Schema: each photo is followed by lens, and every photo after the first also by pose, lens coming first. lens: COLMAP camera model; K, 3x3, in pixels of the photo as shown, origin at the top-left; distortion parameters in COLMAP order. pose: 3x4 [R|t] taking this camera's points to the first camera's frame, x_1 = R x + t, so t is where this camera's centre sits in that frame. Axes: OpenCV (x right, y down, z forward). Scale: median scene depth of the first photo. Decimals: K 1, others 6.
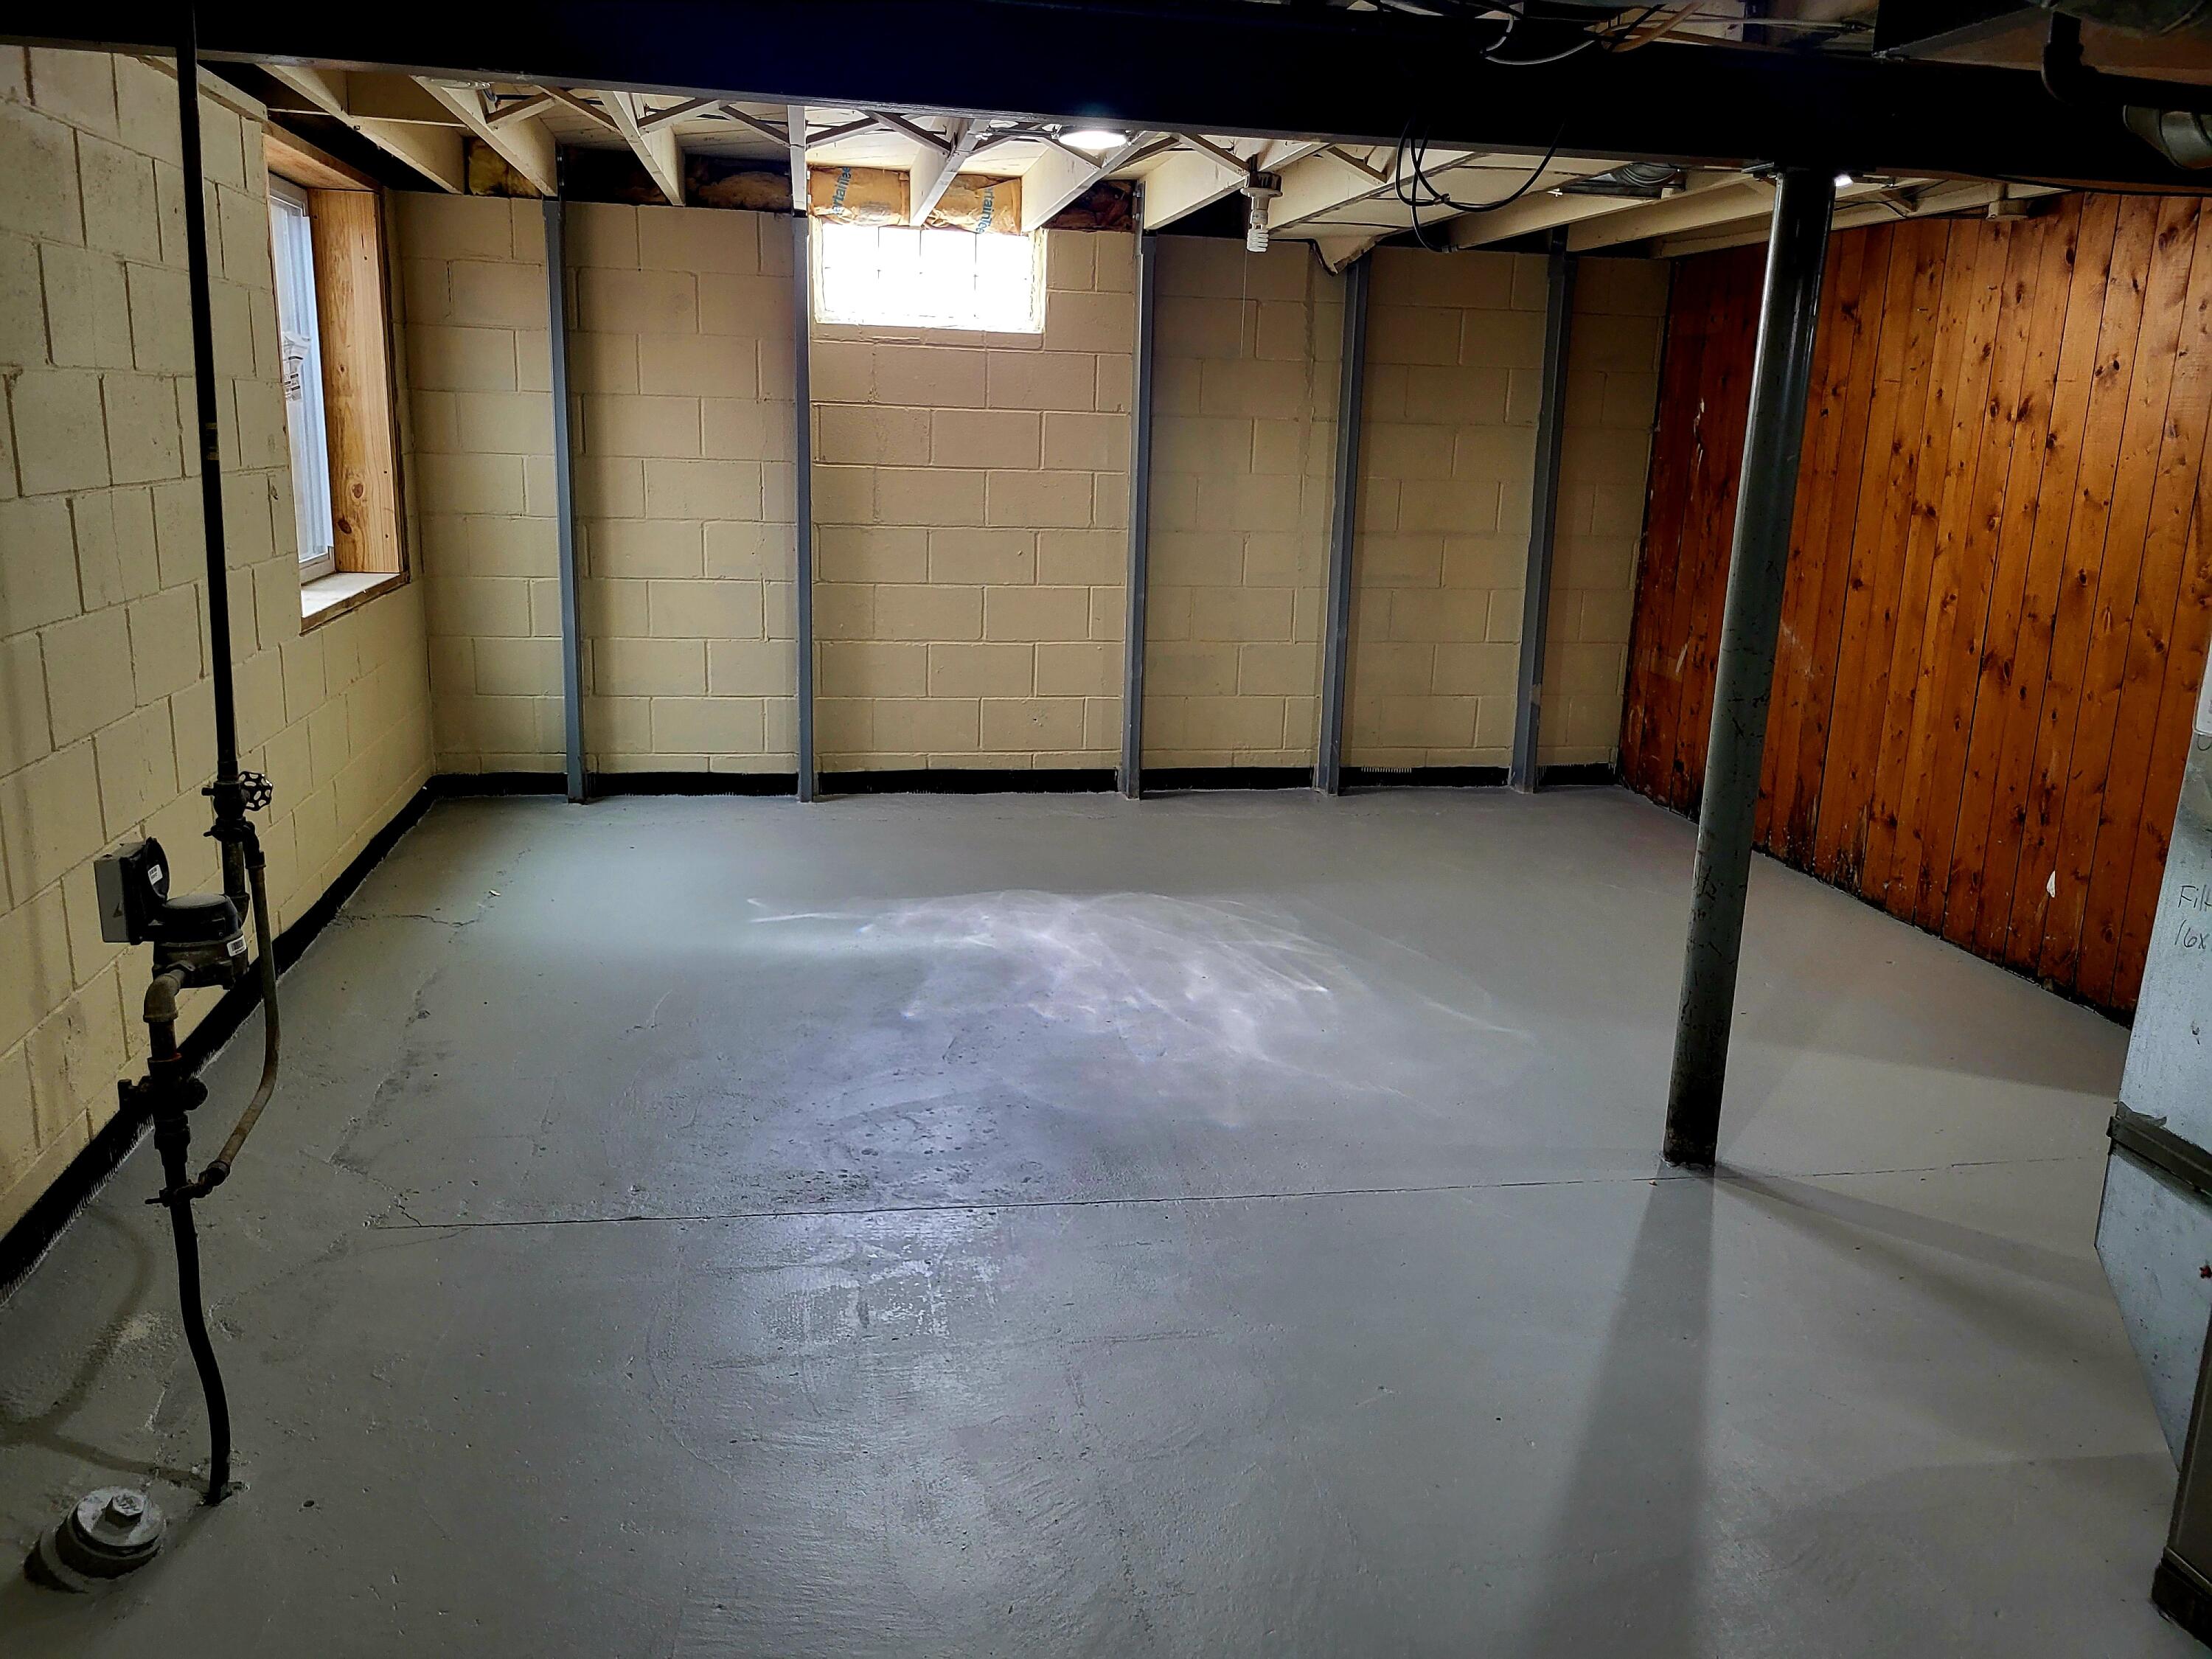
lens RADIAL K [[1677.9, 0, 1113.0], [0, 1677.9, 795.9], [0, 0, 1]] dist [0.057501, -0.064426]
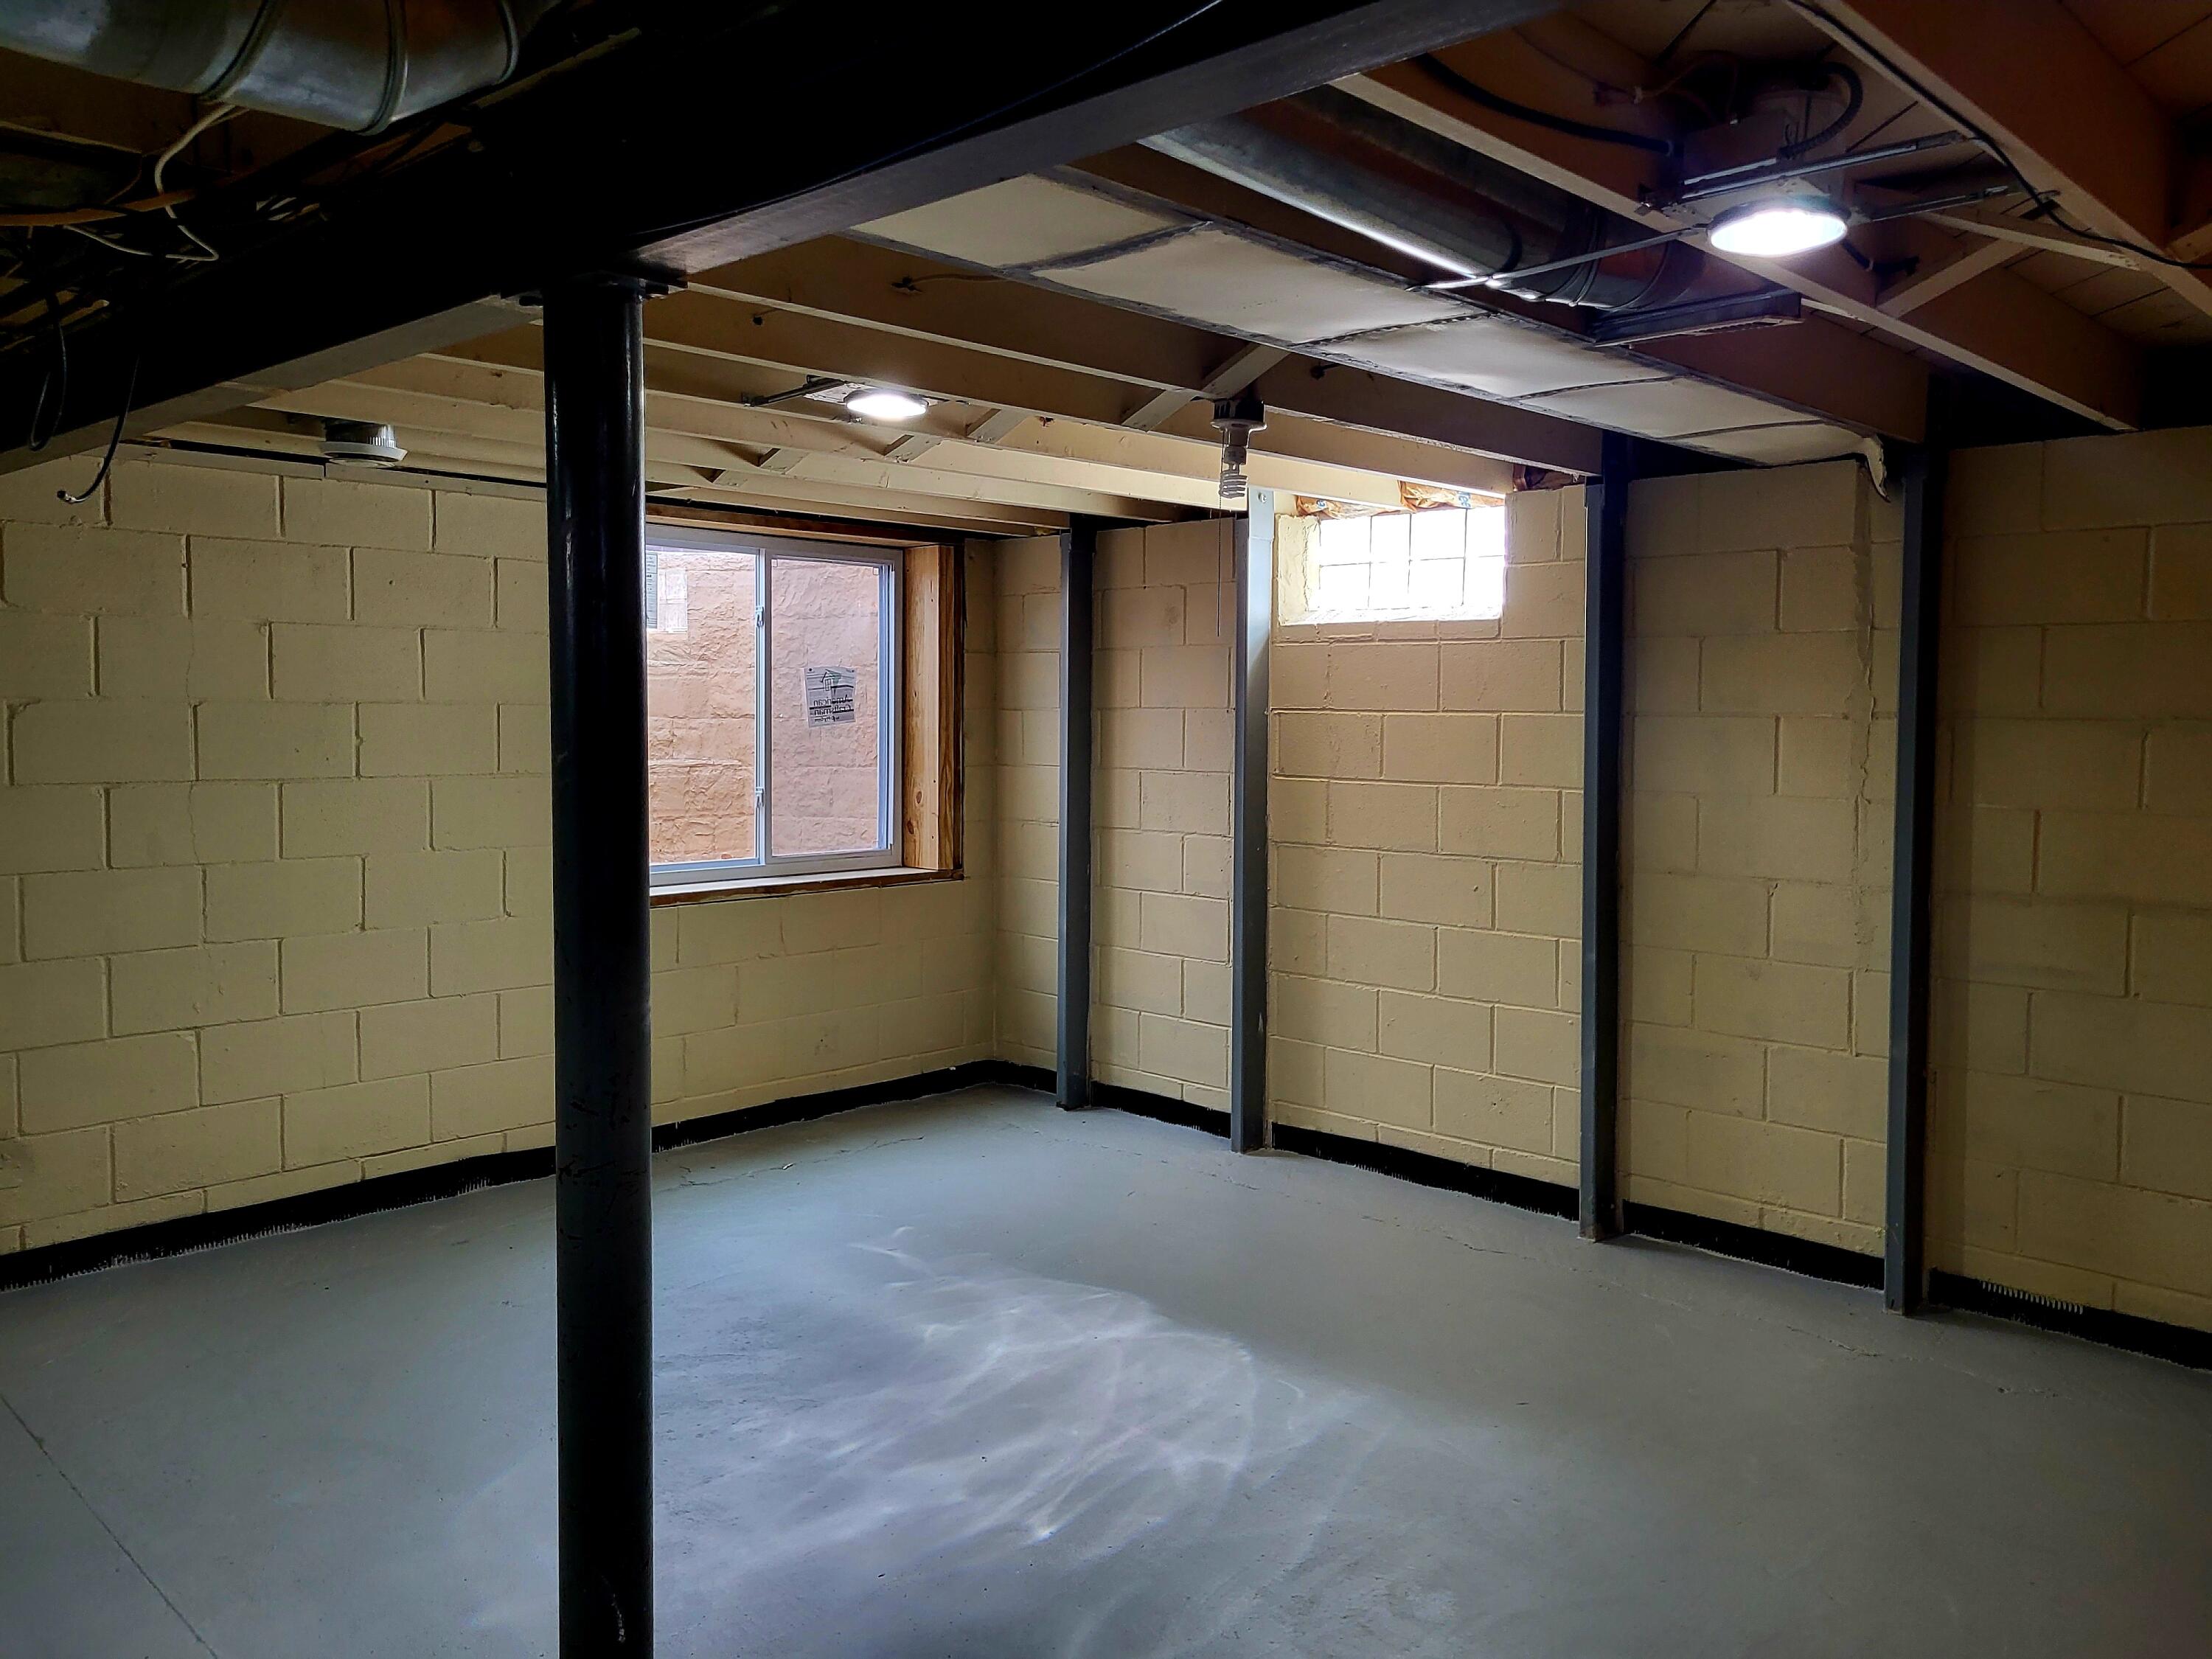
lens RADIAL K [[1677.9, 0, 1113.0], [0, 1677.9, 795.9], [0, 0, 1]] dist [0.057501, -0.064426]
pose [[0.583636, 0.017302, -0.811831, 0.509551], [-0.167855, 0.980750, -0.099772, -0.083360], [0.794477, 0.194501, 0.575305, 0.419286]]
